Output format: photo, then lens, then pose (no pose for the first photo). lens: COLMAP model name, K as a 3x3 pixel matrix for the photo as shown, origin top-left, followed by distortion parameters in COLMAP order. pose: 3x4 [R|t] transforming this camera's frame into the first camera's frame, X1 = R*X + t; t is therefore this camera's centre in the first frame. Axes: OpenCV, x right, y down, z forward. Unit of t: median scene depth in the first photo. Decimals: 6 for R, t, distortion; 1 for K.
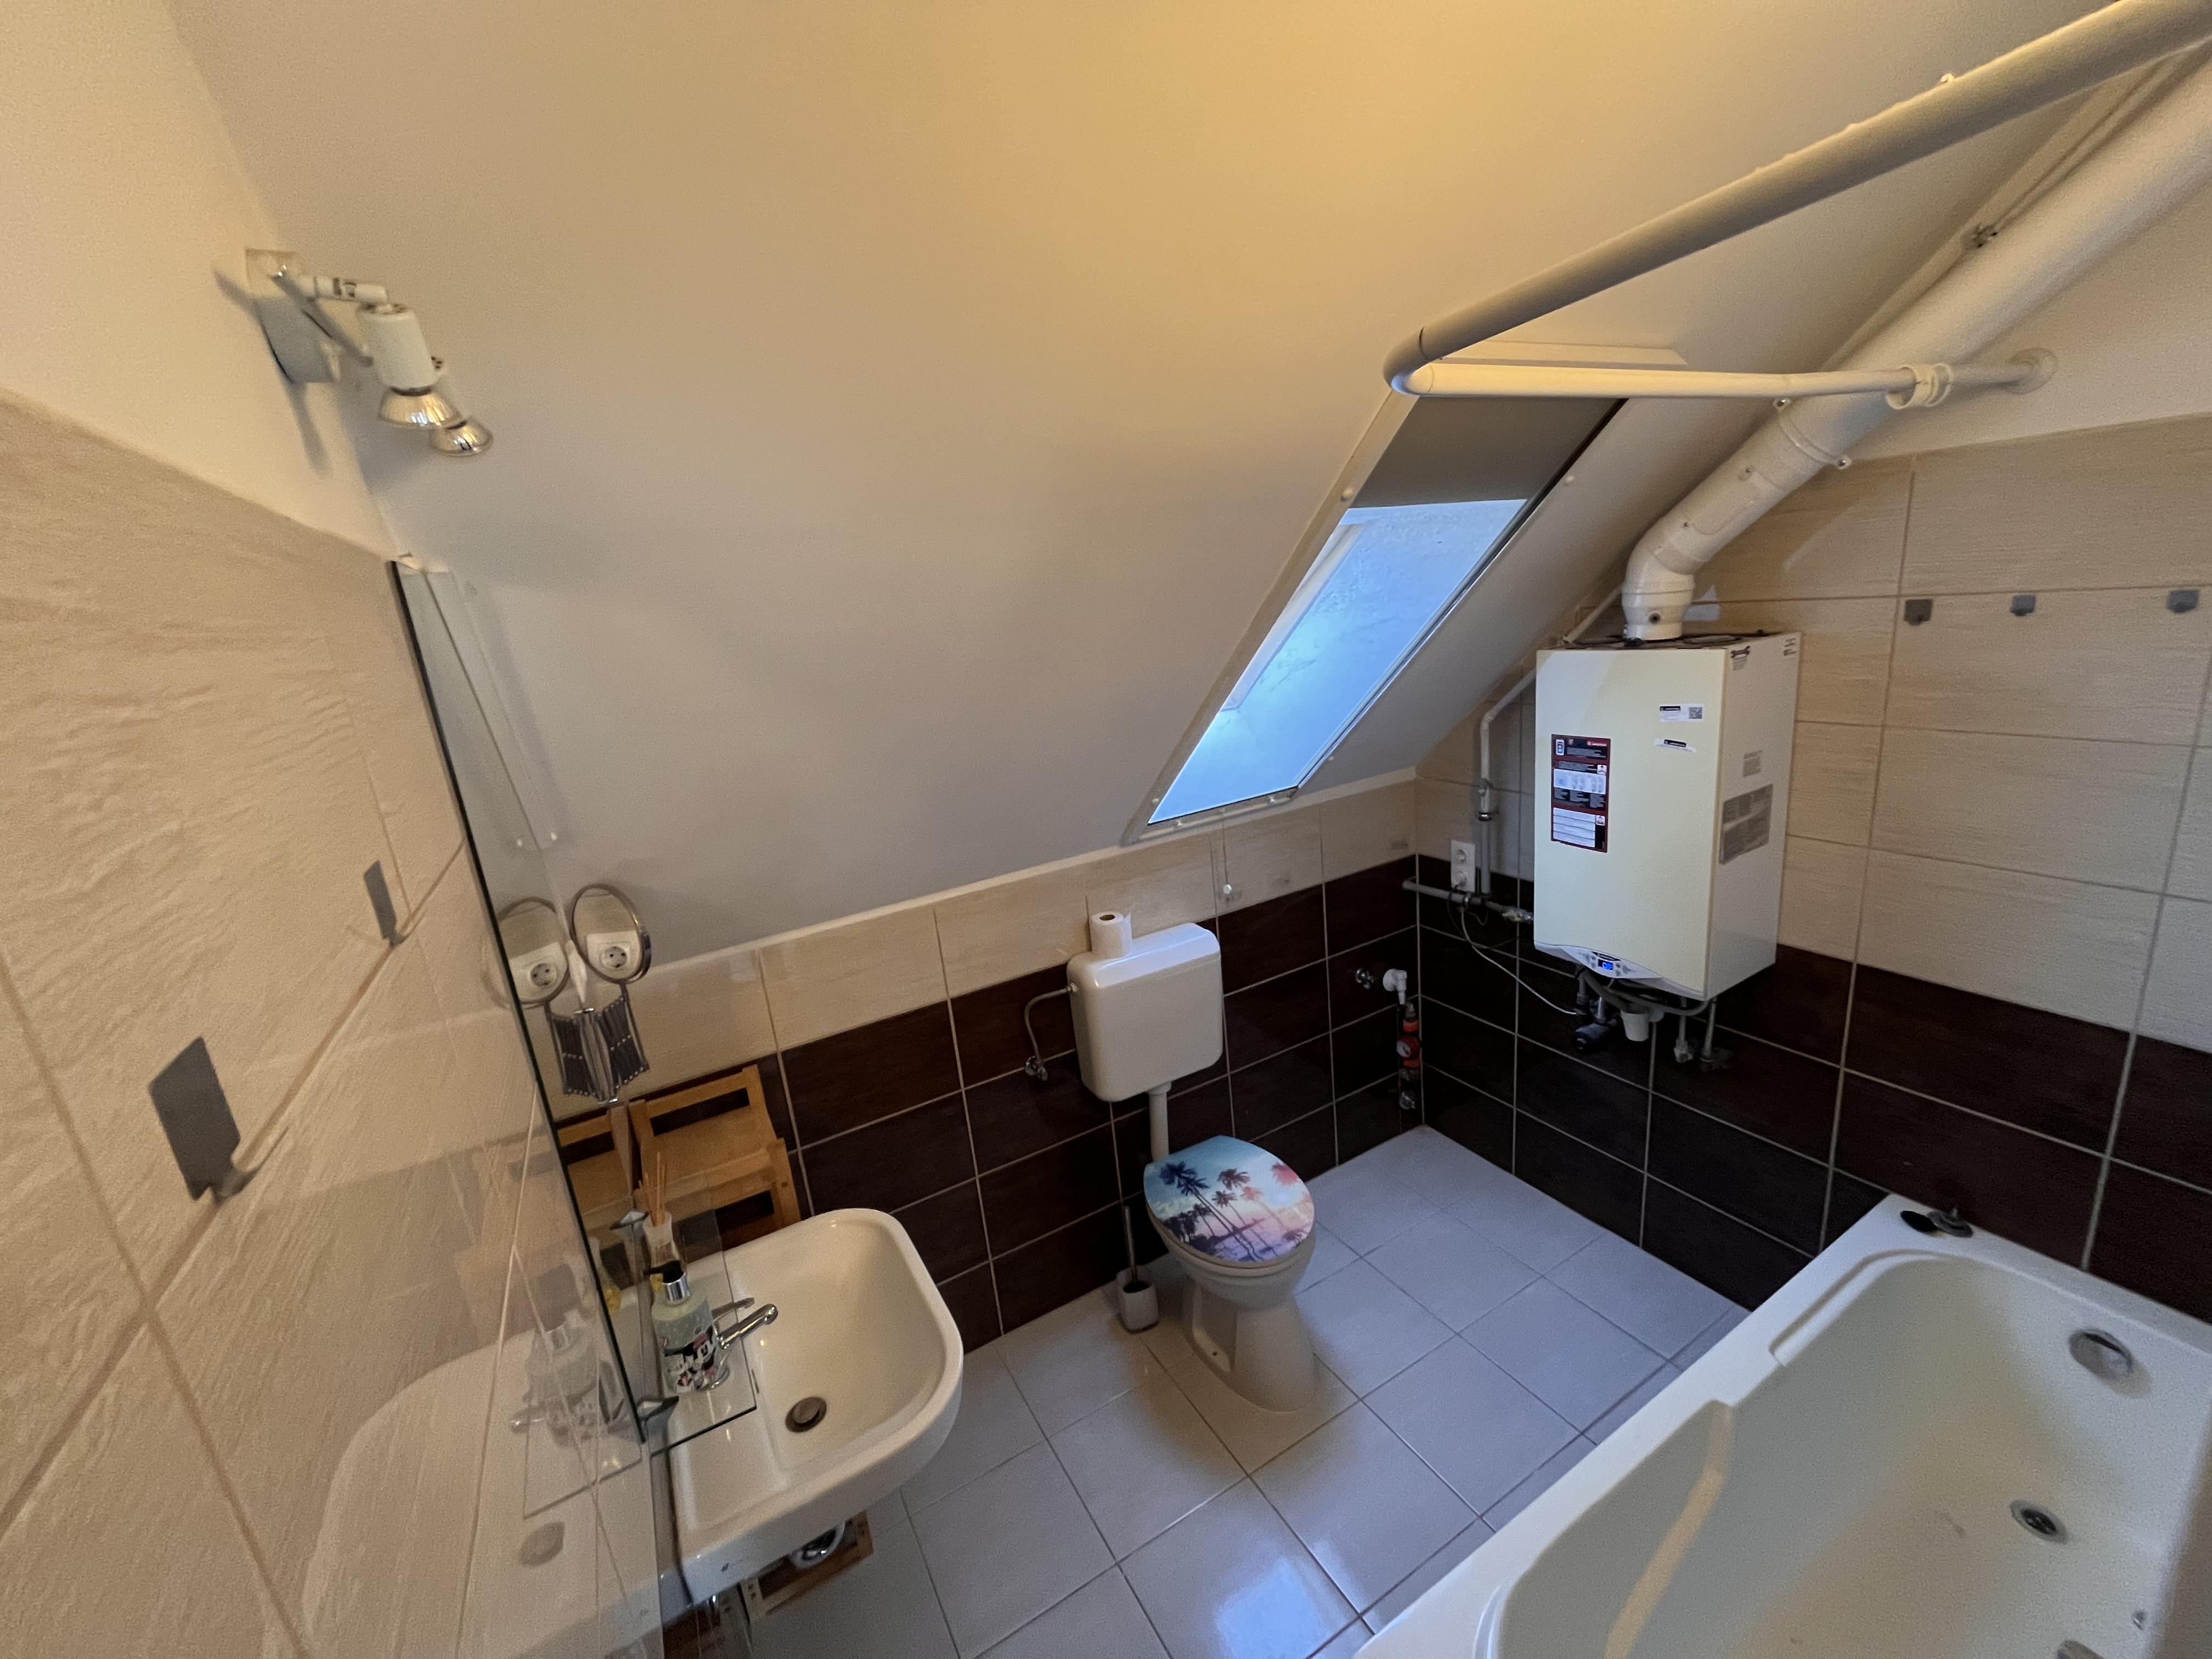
lens RADIAL K [[898.0, 0, 1106.1], [0, 898.0, 827.5], [0, 0, 1]] dist [-0.000764, -0.000042]
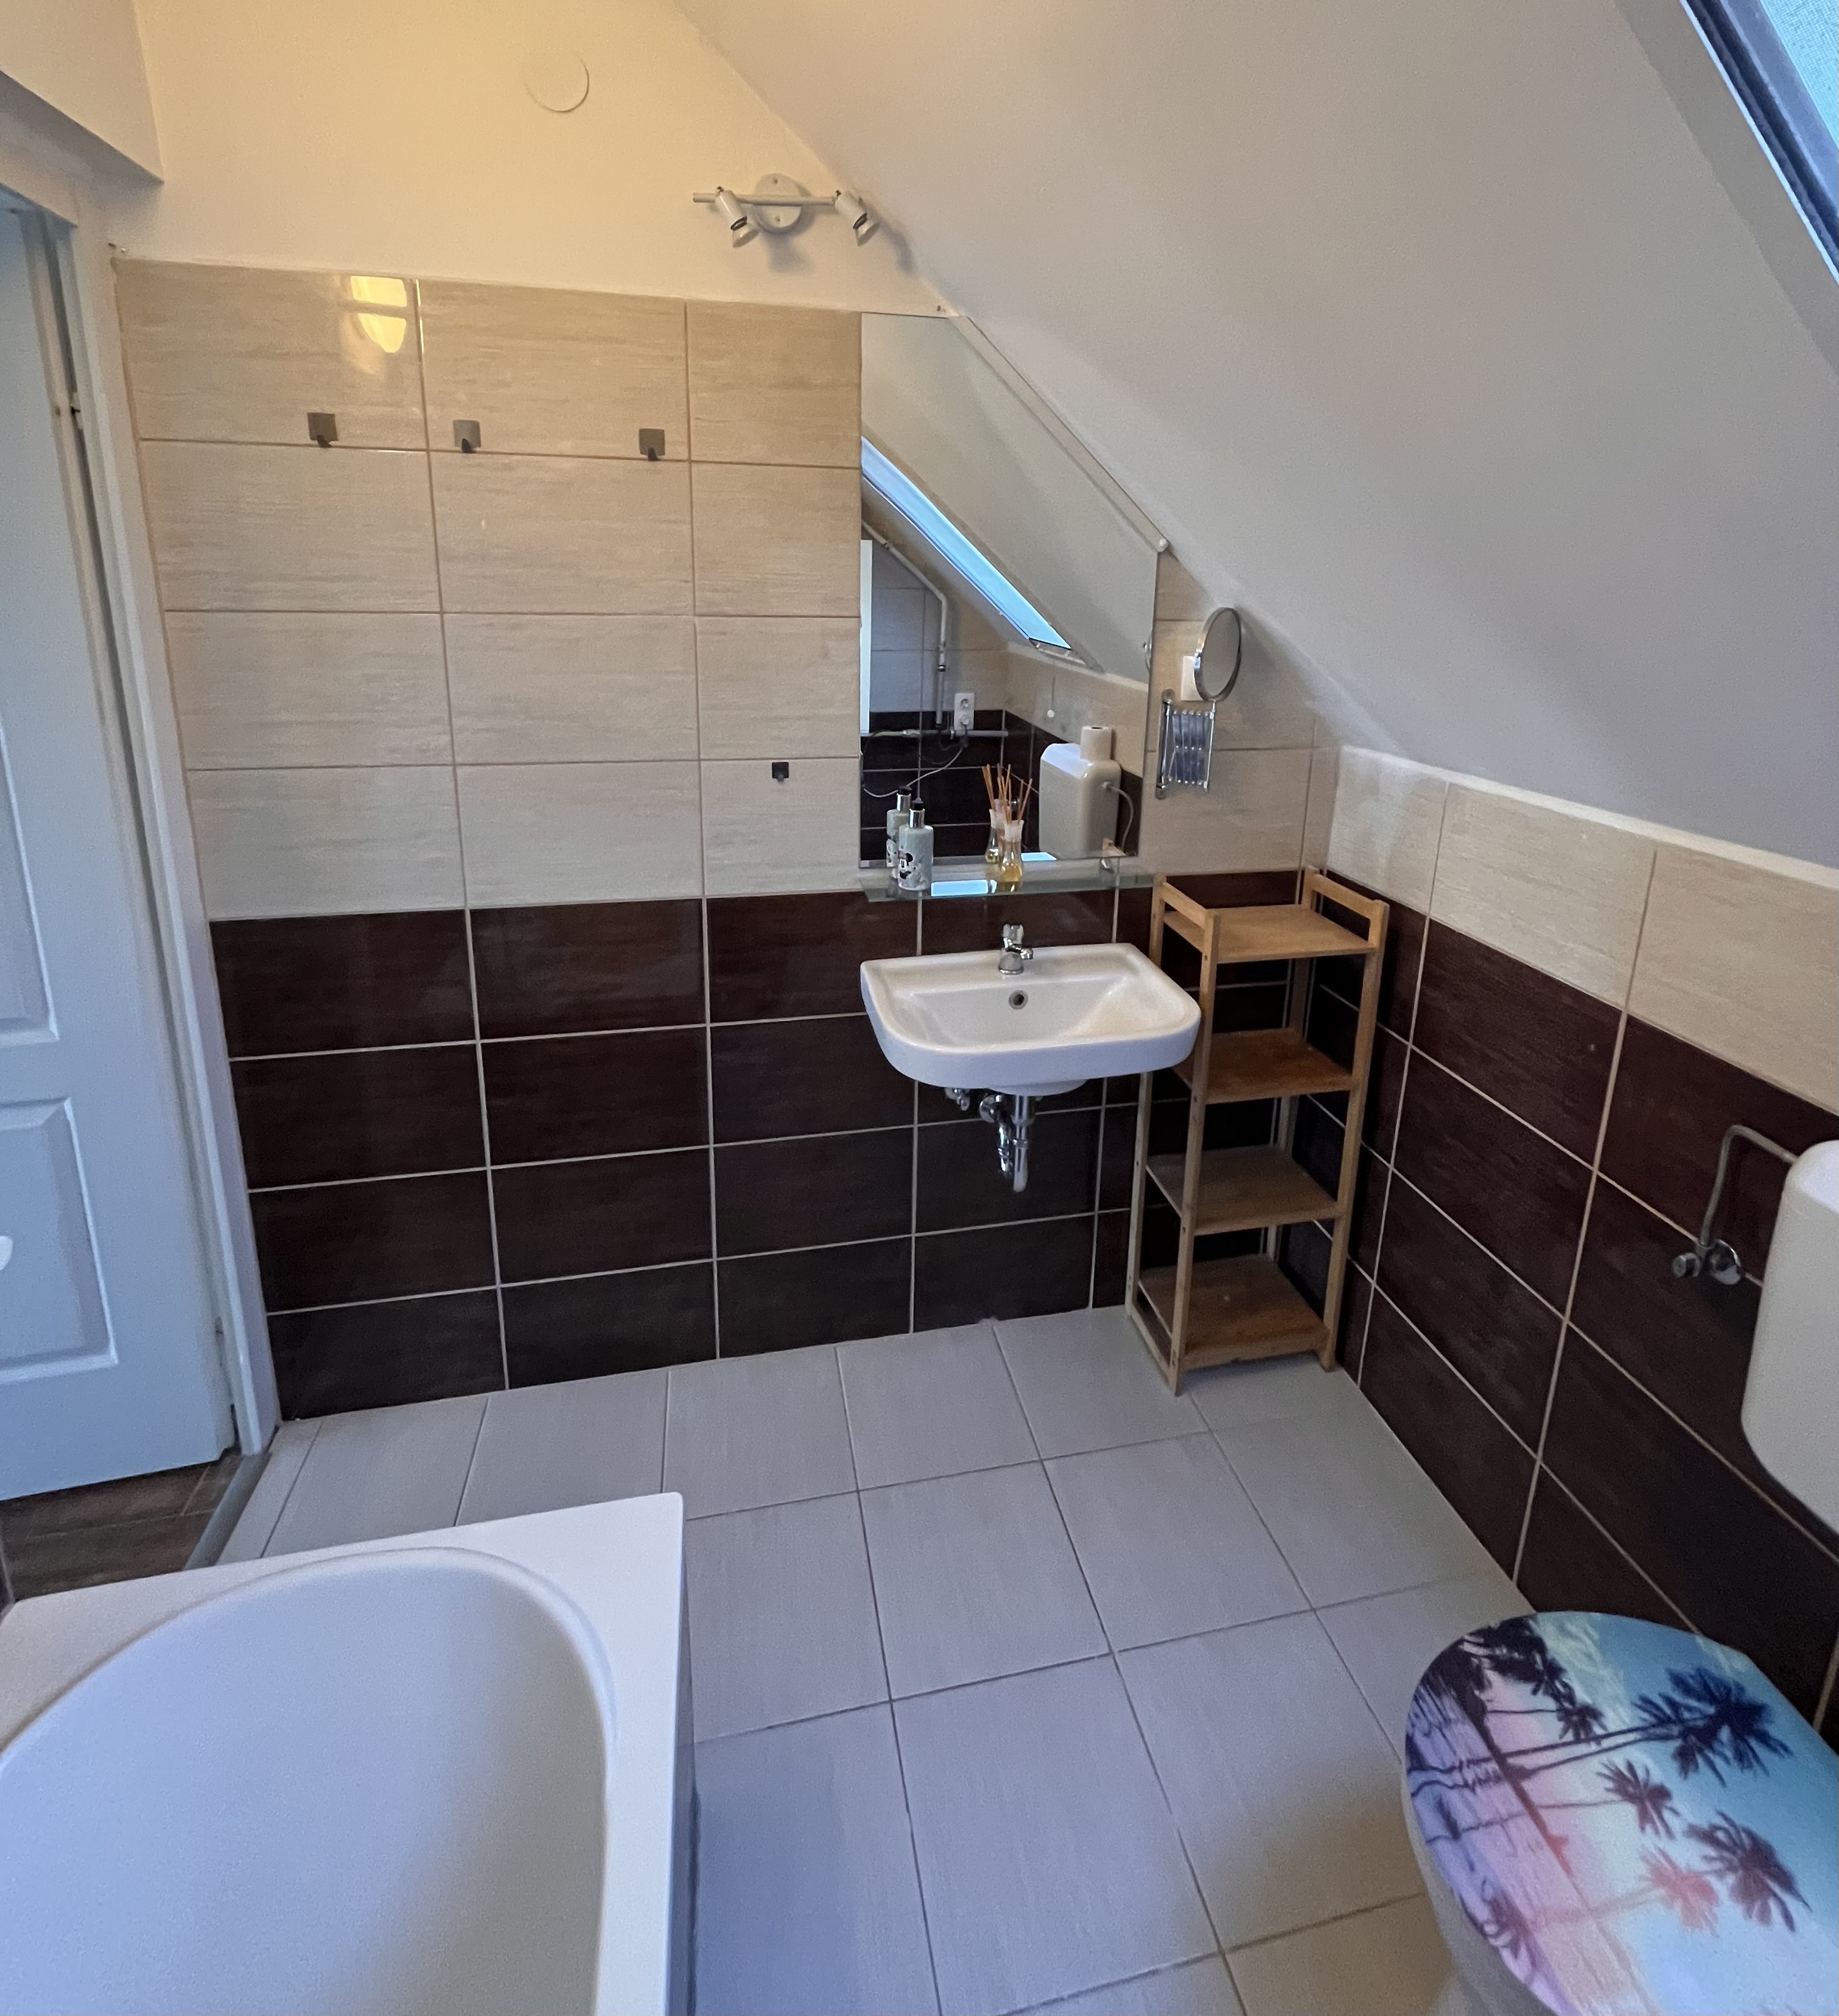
lens RADIAL K [[982.4, 0, 916.7], [0, 982.4, 792.5], [0, 0, 1]] dist [-0.000816, 0.001271]
pose [[-0.298856, 0.304192, -0.904518, 0.495656], [-0.228164, 0.897569, 0.377241, -0.069654], [0.926621, 0.319119, -0.198838, 0.677181]]
